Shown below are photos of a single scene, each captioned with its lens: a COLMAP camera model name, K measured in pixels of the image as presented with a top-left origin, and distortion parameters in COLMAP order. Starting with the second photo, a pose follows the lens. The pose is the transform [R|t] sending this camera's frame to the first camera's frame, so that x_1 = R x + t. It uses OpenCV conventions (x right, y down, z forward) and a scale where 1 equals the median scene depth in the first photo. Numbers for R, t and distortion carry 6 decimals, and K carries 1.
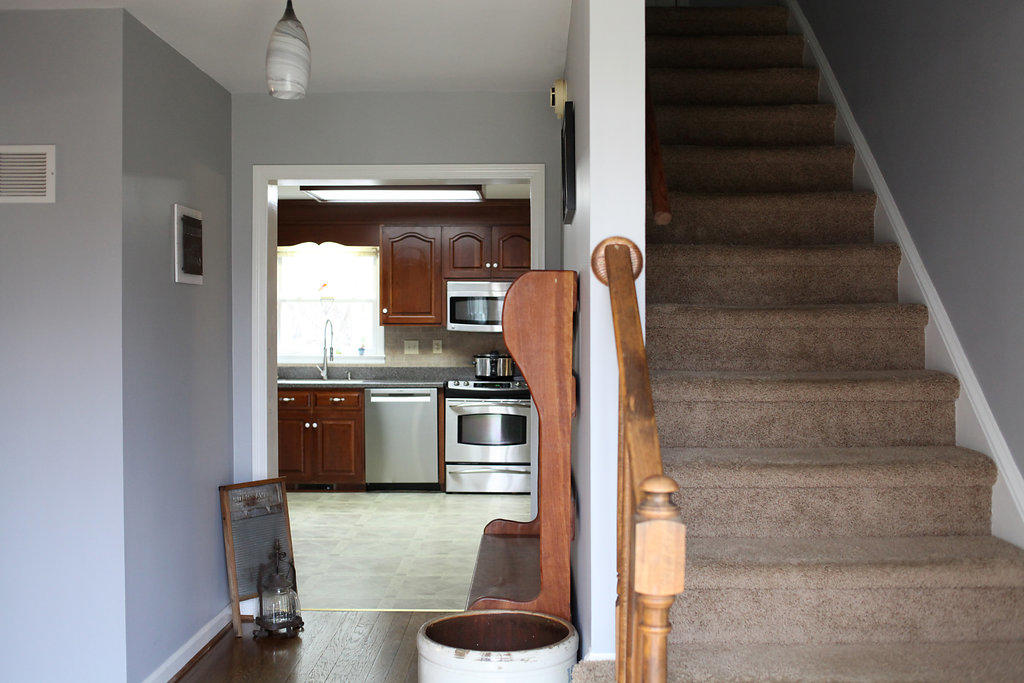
lens RADIAL K [[1003.3, 0, 512.0], [0, 1003.3, 341.5], [0, 0, 1]] dist [-0.012860, -0.001153]
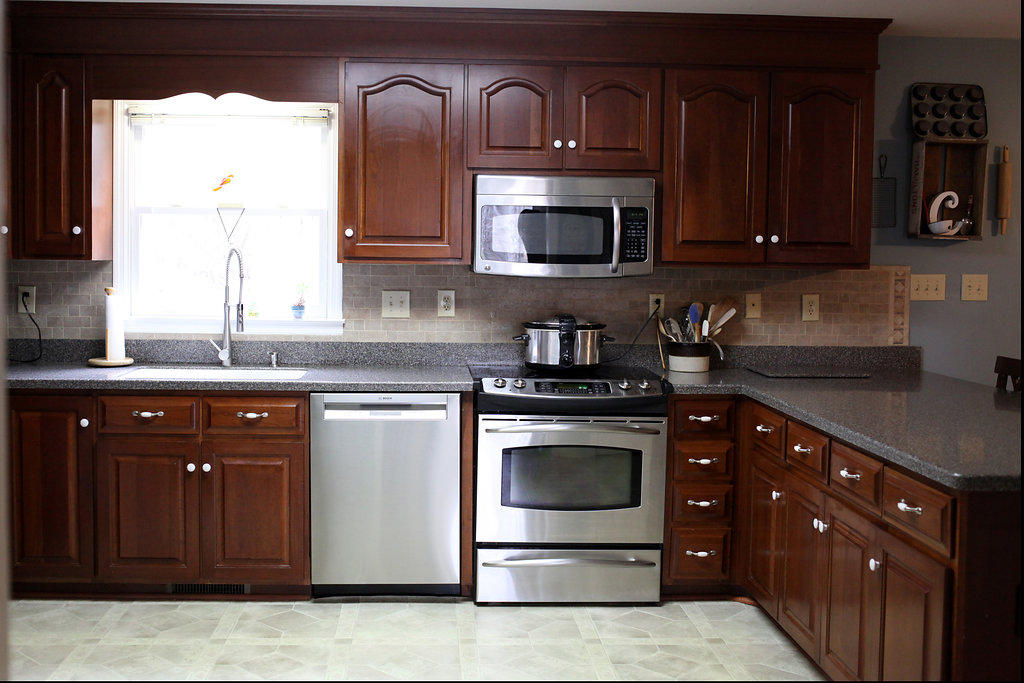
lens RADIAL K [[1164.8, 0, 512.0], [0, 1164.8, 341.5], [0, 0, 1]] dist [-0.028847, -0.008280]
pose [[0.998011, 0.009025, 0.062389, -0.081509], [-0.012668, 0.998223, 0.058233, -0.011210], [-0.061752, -0.058907, 0.996352, 0.417355]]
